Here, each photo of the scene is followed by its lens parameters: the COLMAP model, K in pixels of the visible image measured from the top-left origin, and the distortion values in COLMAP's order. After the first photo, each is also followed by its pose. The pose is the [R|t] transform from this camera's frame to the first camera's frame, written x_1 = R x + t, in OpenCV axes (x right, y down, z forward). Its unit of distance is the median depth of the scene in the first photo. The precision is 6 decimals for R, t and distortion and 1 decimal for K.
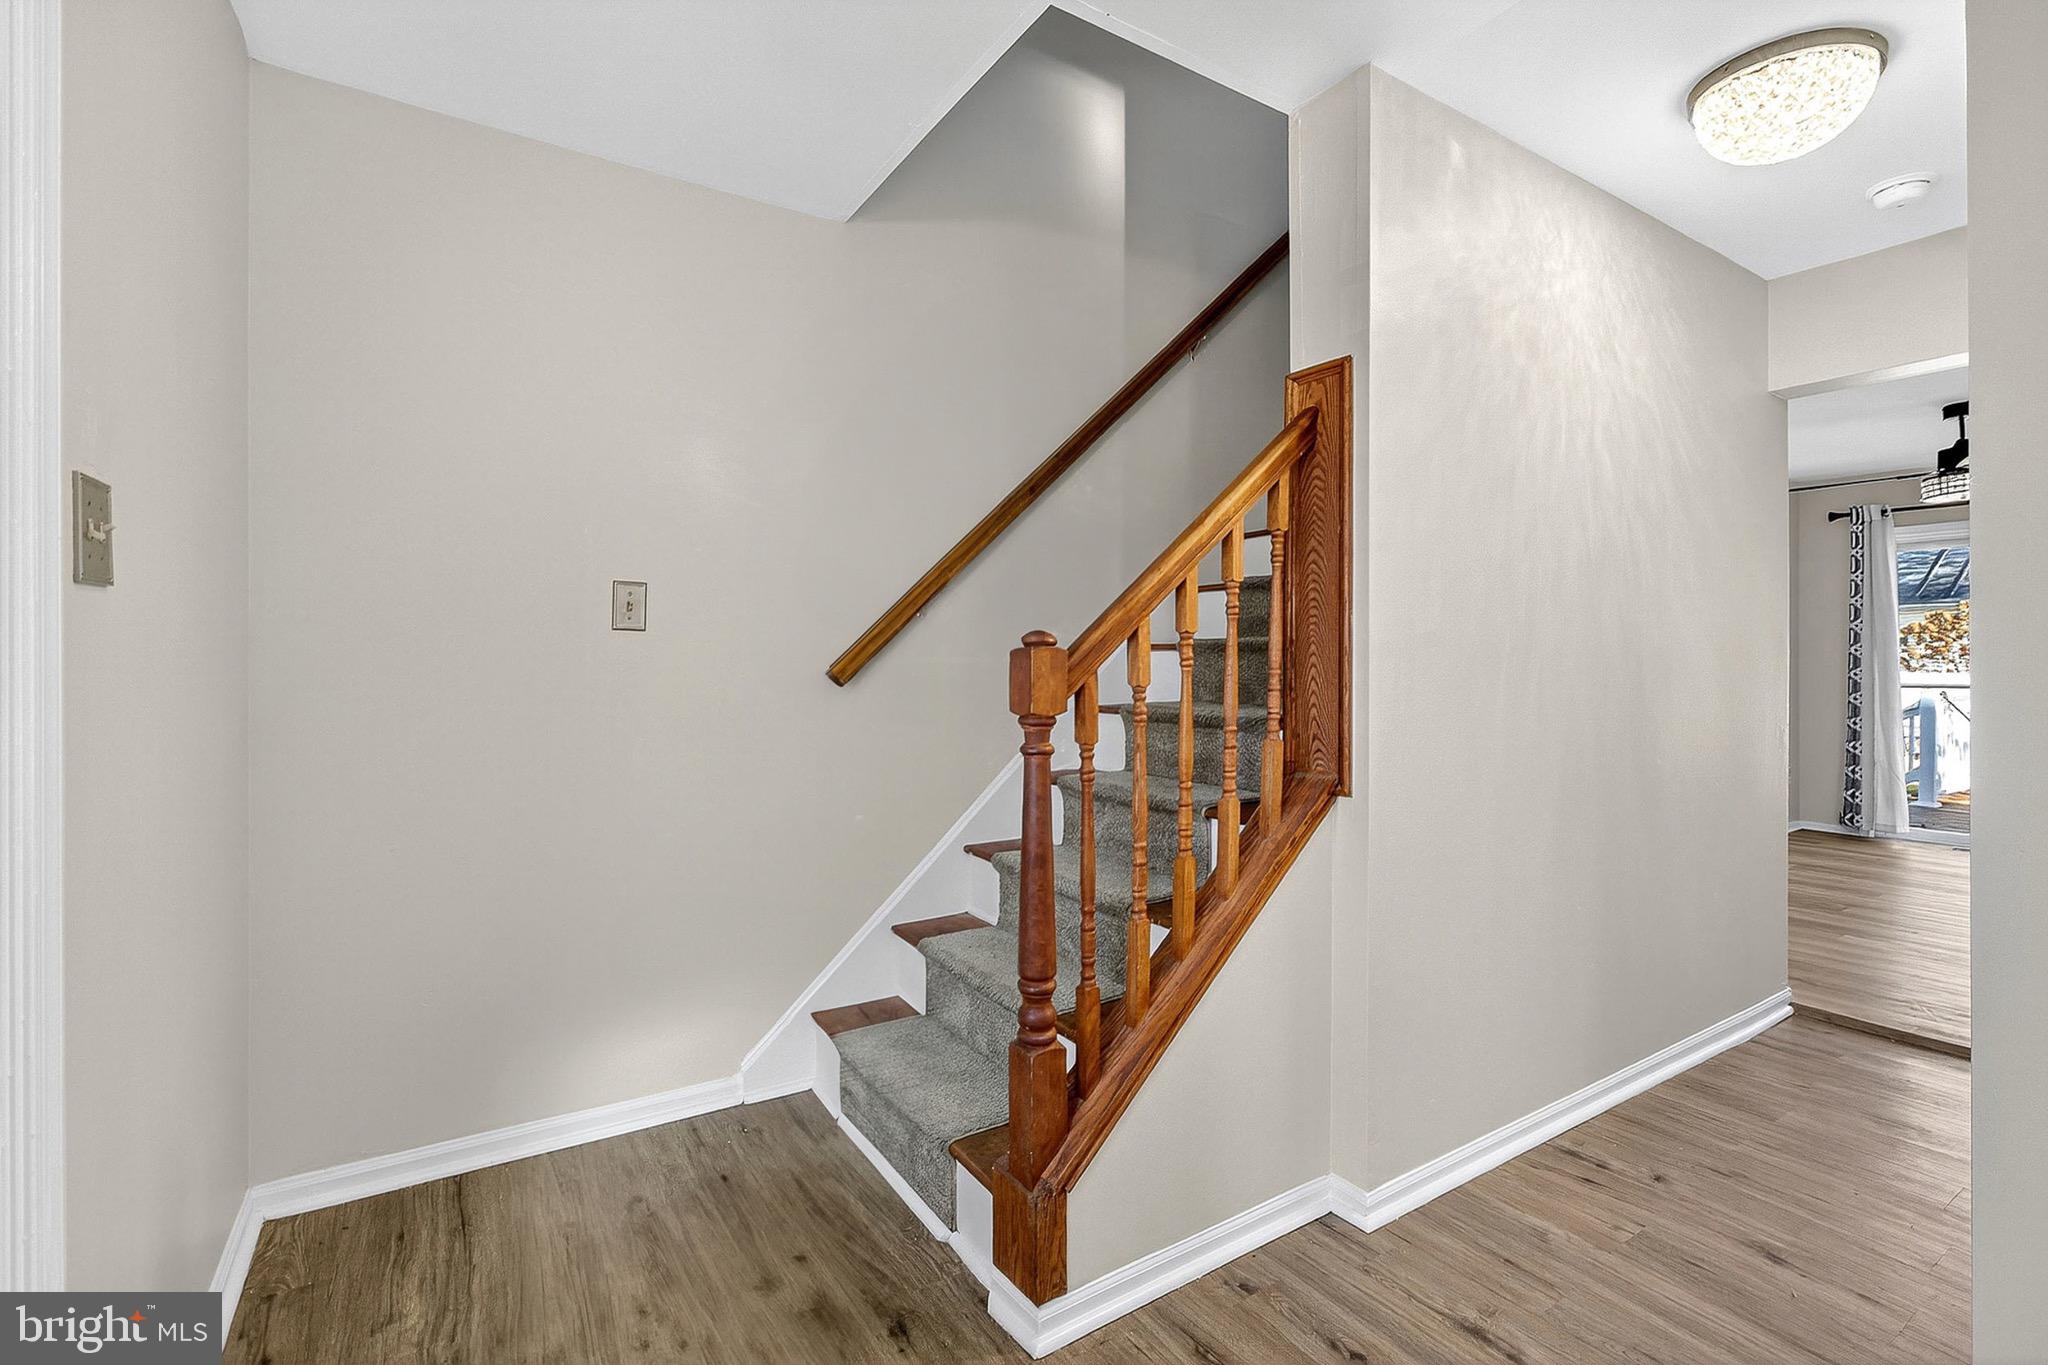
lens RADIAL K [[918.1, 0, 1028.4], [0, 918.1, 663.2], [0, 0, 1]] dist [-0.009603, 0.000209]
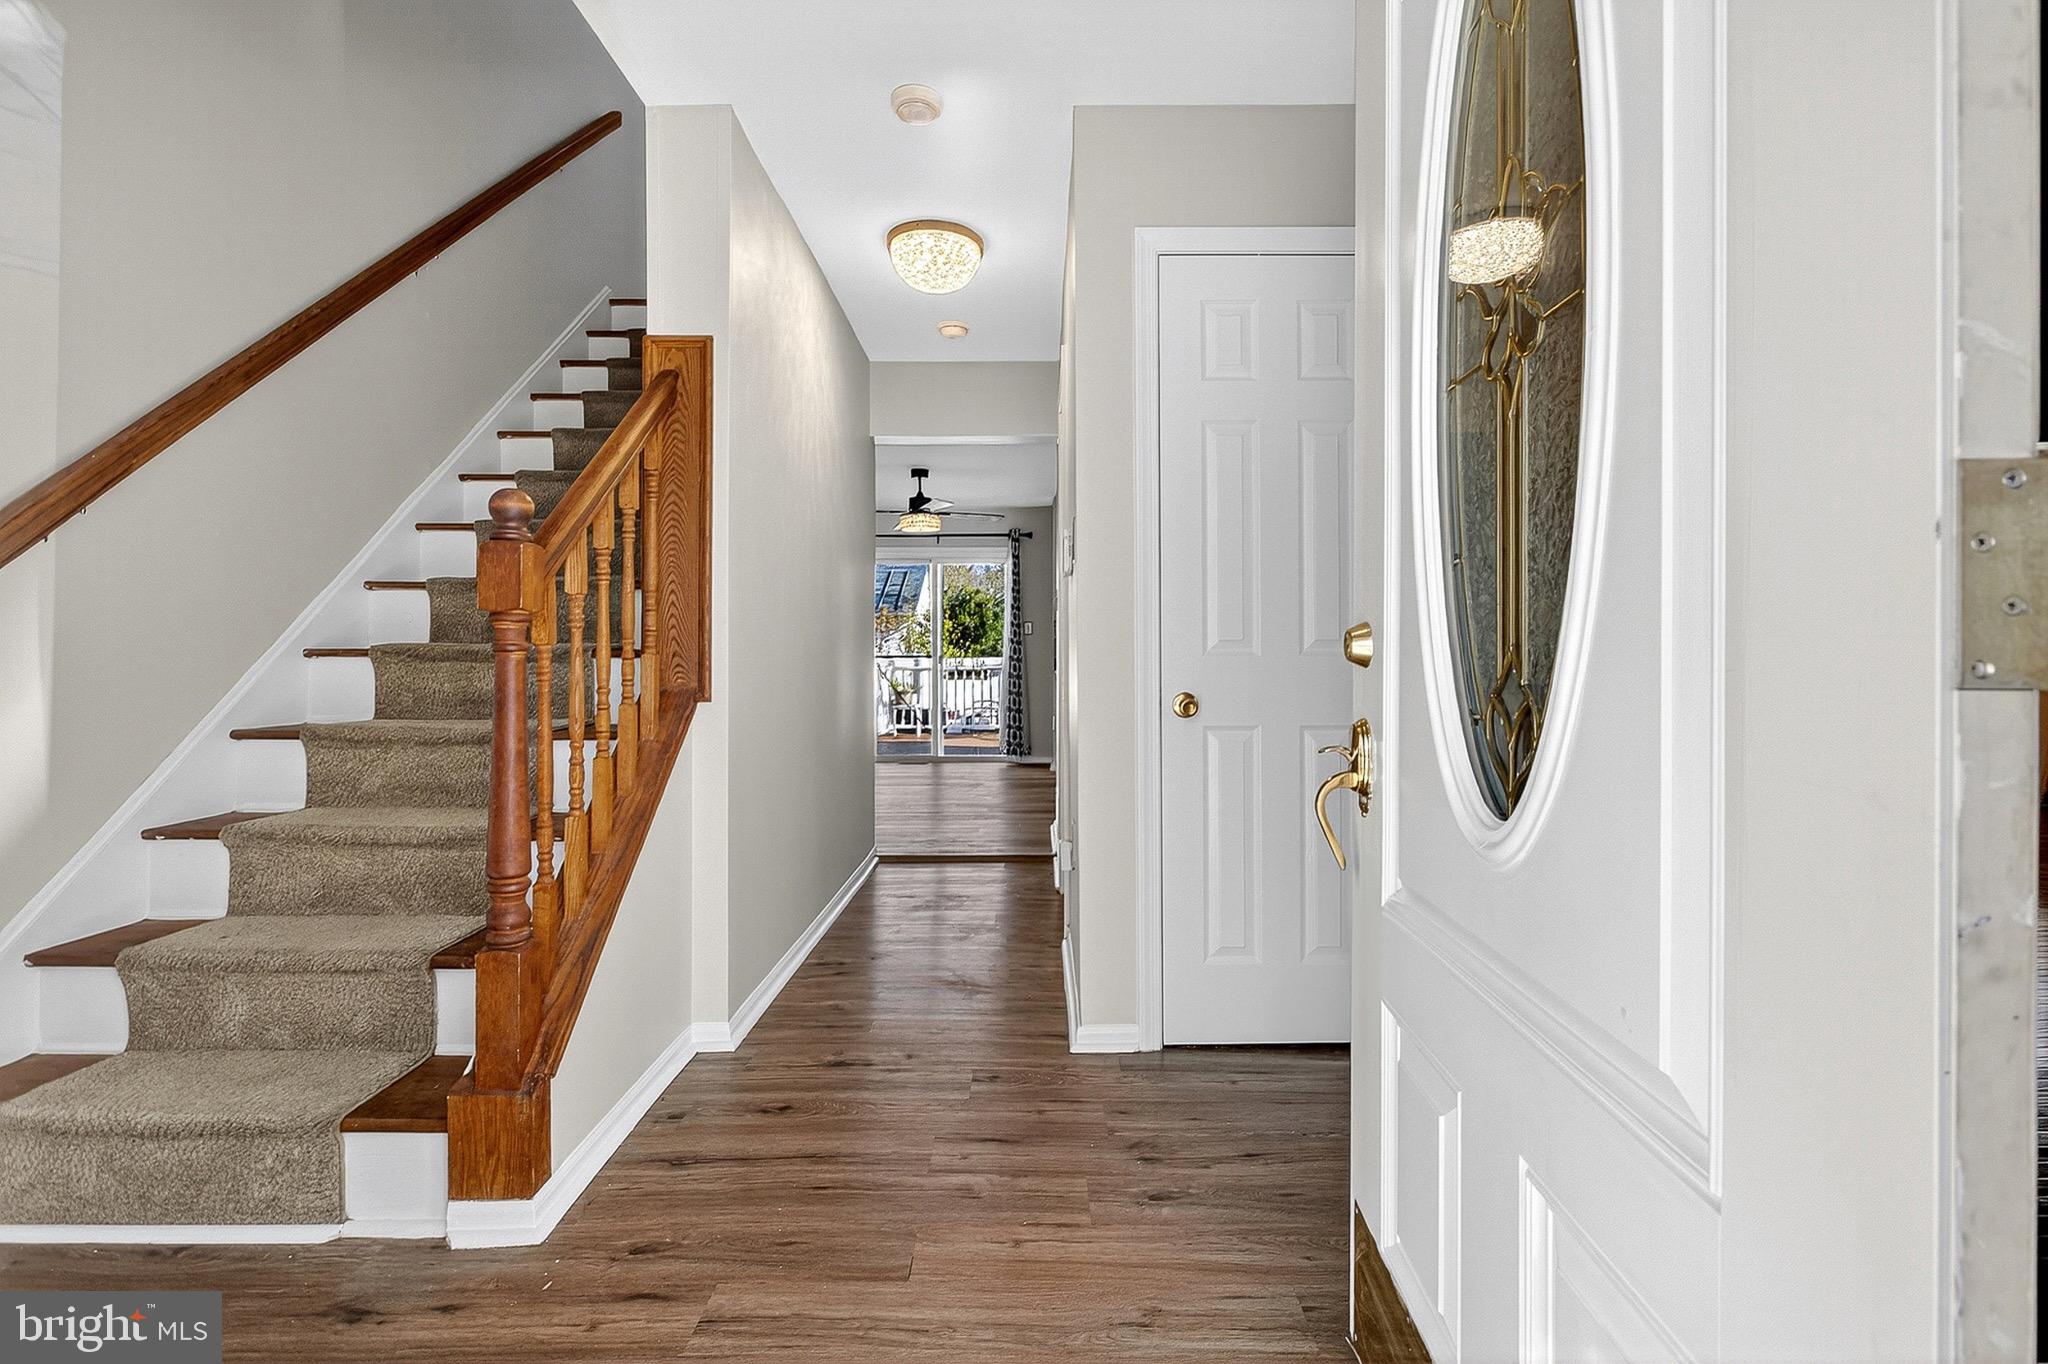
lens RADIAL K [[918.1, 0, 1028.4], [0, 918.1, 662.7], [0, 0, 1]] dist [-0.009603, 0.000209]
pose [[0.540616, -0.005474, 0.841252, -0.434661], [0.005729, 0.999980, 0.002826, 0.093307], [-0.841250, 0.003292, 0.540636, -0.005714]]
